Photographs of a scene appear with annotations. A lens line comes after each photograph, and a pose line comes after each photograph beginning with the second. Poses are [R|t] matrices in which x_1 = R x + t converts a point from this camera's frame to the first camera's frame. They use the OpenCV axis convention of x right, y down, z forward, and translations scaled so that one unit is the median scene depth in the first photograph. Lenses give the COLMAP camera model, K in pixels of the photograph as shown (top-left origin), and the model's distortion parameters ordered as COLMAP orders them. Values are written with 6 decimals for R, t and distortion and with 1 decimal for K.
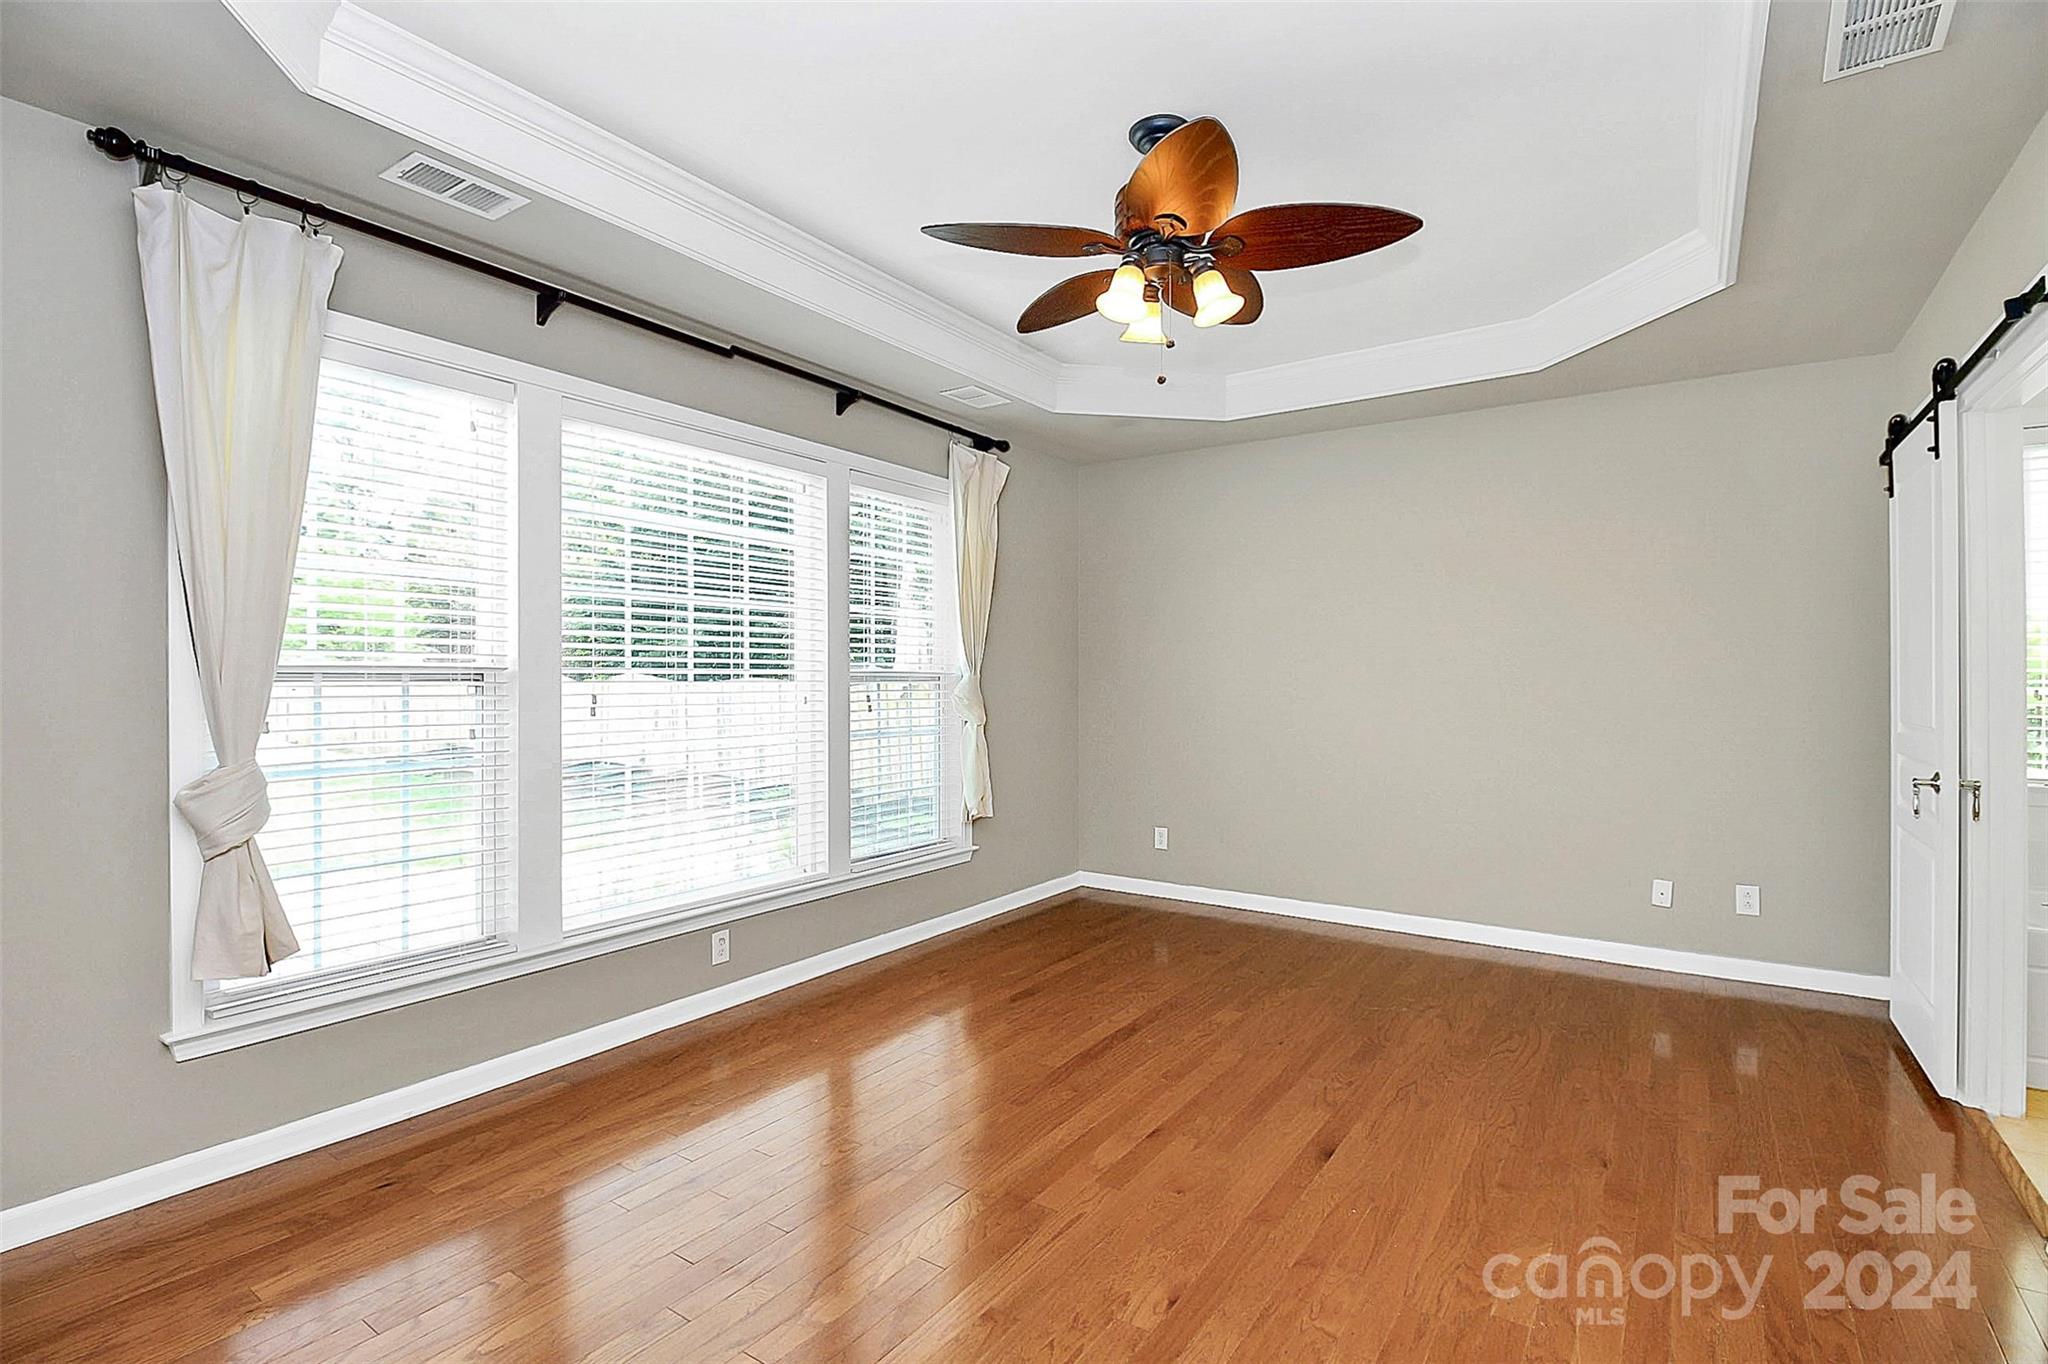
lens RADIAL K [[984.0, 0, 1021.4], [0, 984.0, 673.6], [0, 0, 1]] dist [0.003153, 0.000329]
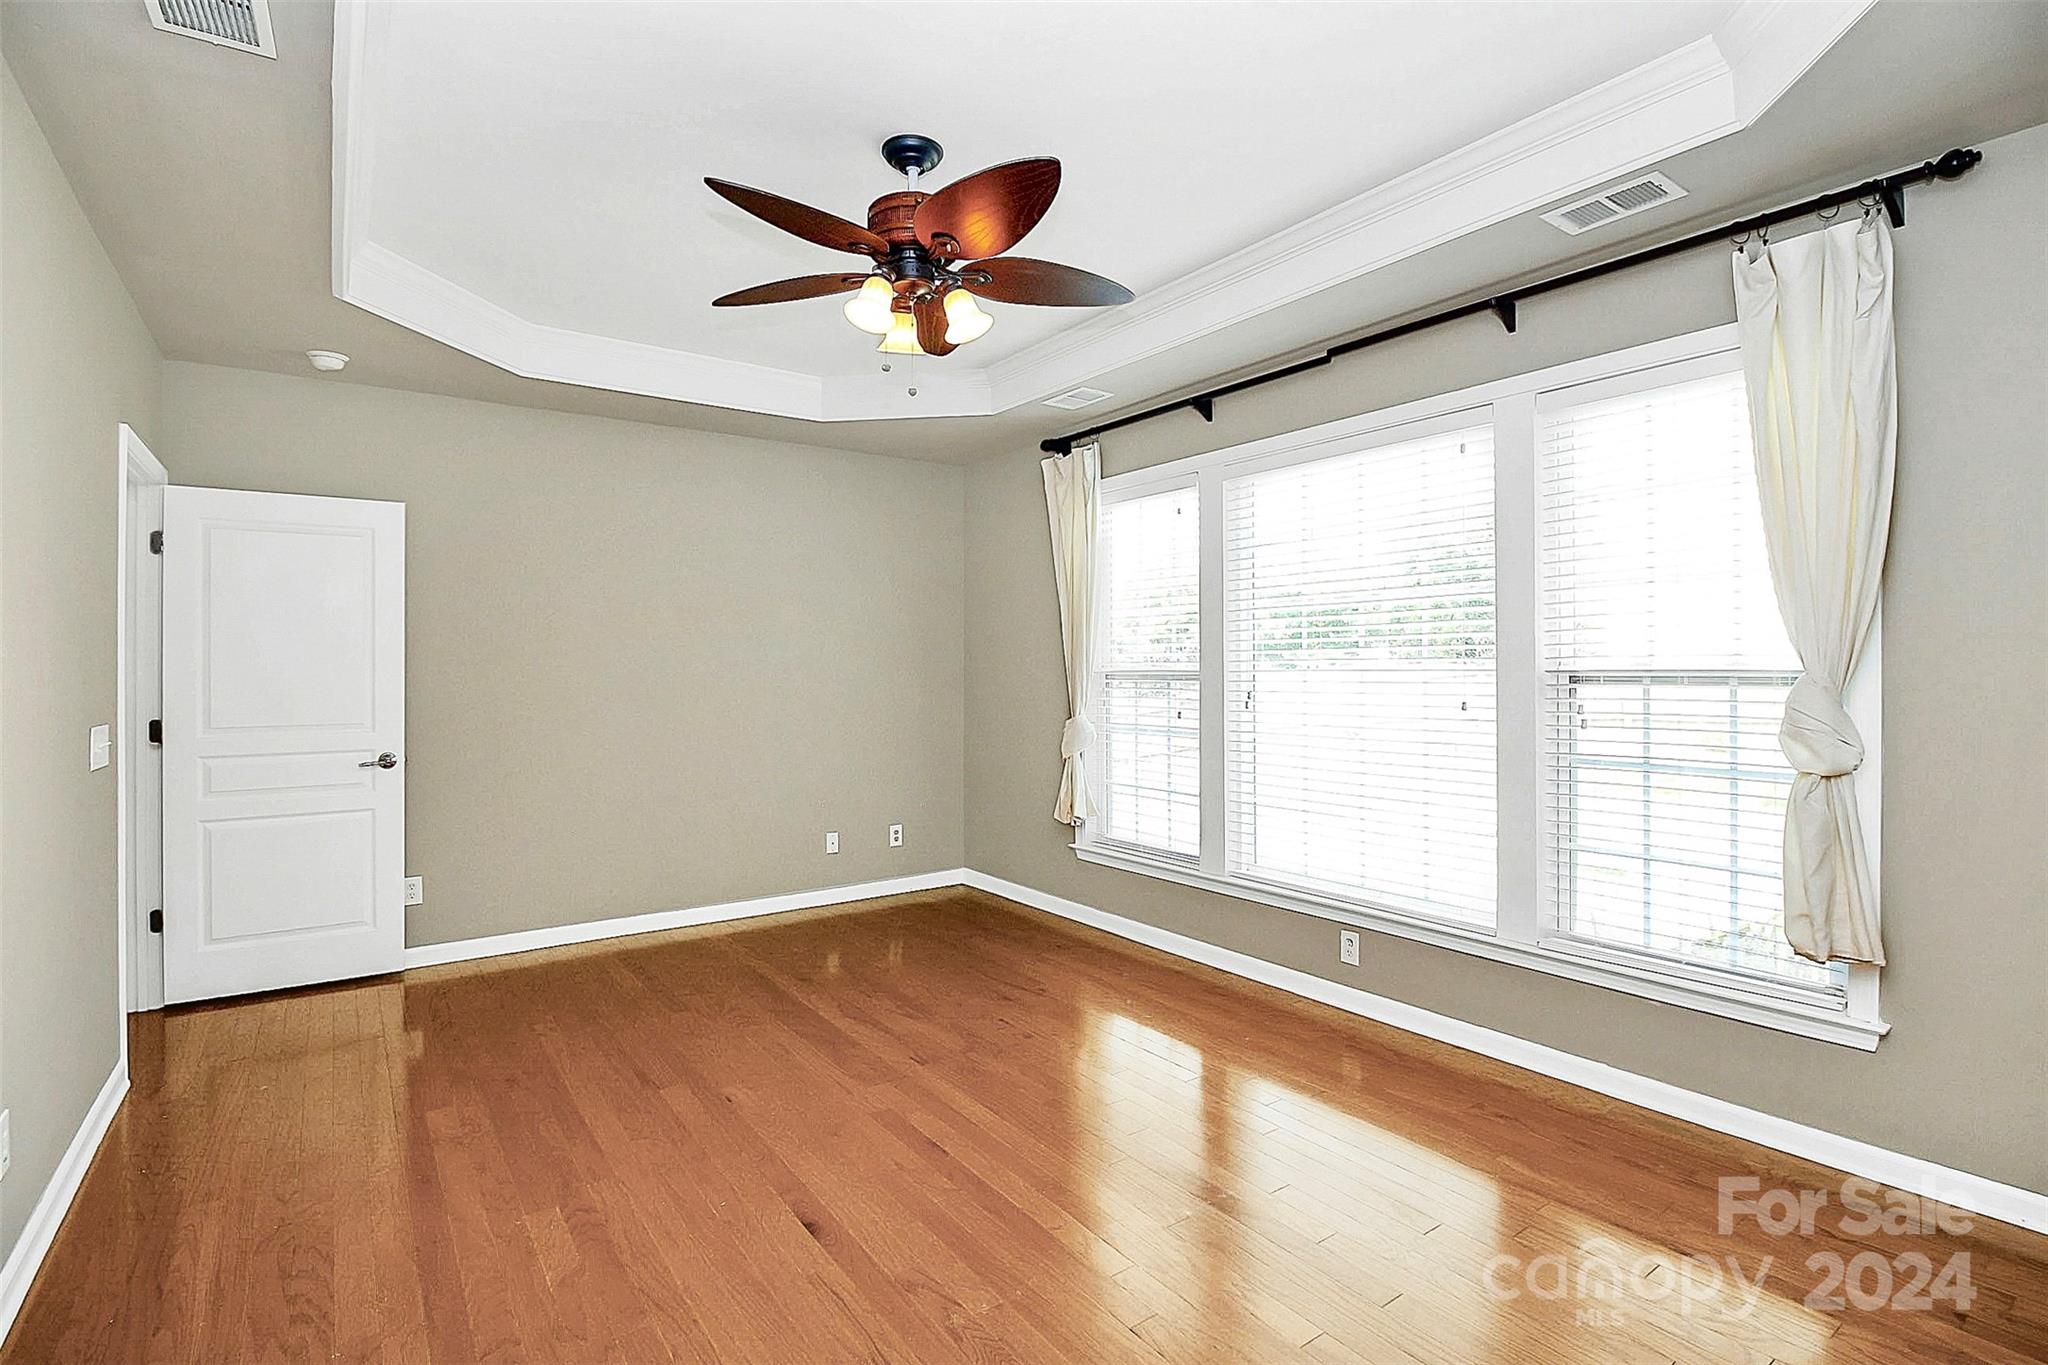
lens RADIAL K [[961.8, 0, 1019.4], [0, 961.8, 675.5], [0, 0, 1]] dist [-0.000931, -0.012533]
pose [[-0.344374, -0.005995, -0.938813, 0.782891], [-0.001609, 0.999982, -0.005795, 0.008192], [0.938831, -0.000485, -0.344378, 1.101415]]
